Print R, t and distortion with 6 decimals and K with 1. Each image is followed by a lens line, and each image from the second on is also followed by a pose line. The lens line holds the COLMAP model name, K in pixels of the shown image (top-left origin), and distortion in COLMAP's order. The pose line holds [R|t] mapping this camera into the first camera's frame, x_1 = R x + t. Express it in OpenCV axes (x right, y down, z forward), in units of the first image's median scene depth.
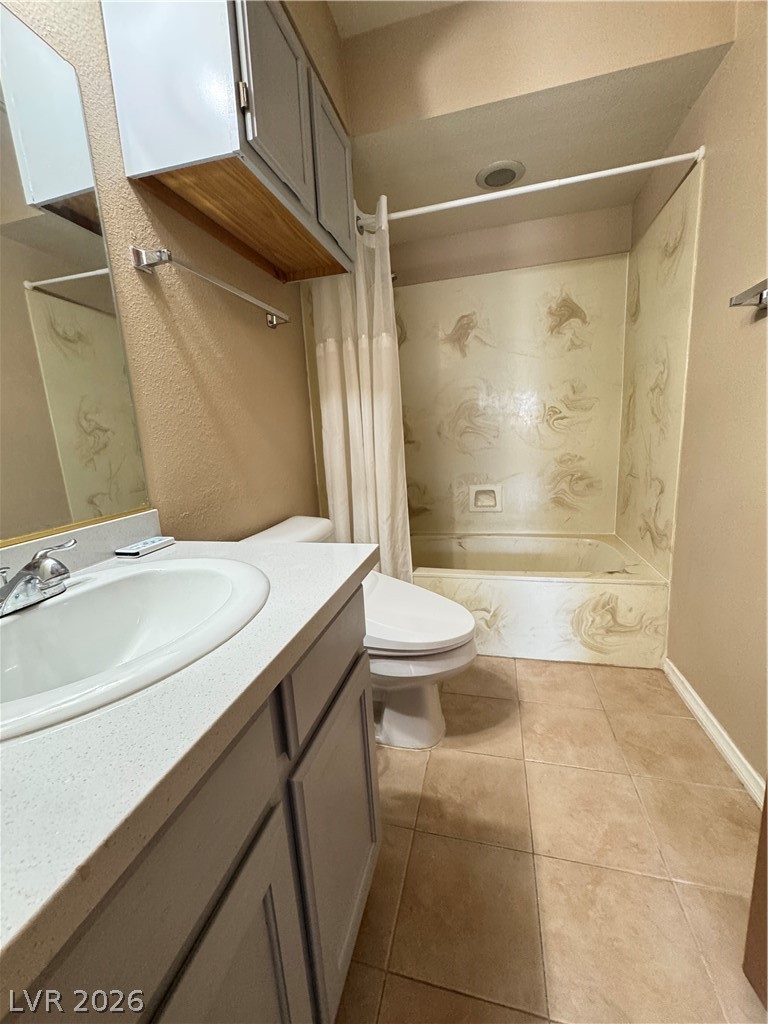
lens RADIAL K [[409.1, 0, 385.2], [0, 409.1, 511.8], [0, 0, 1]] dist [-0.003713, 0.000759]
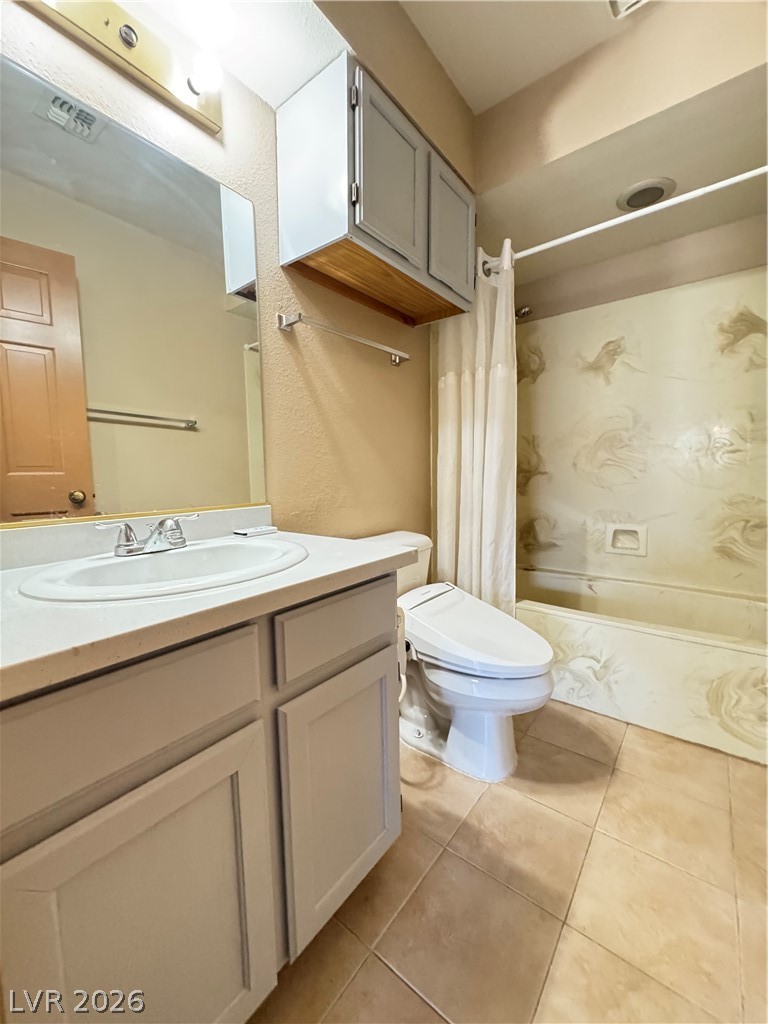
lens RADIAL K [[409.1, 0, 384.1], [0, 409.1, 512.0], [0, 0, 1]] dist [-0.003713, 0.000759]
pose [[0.914466, 0.079992, -0.396678, 0.165403], [-0.112341, 0.991919, -0.058957, 0.028709], [0.388756, 0.098477, 0.916063, -0.028918]]
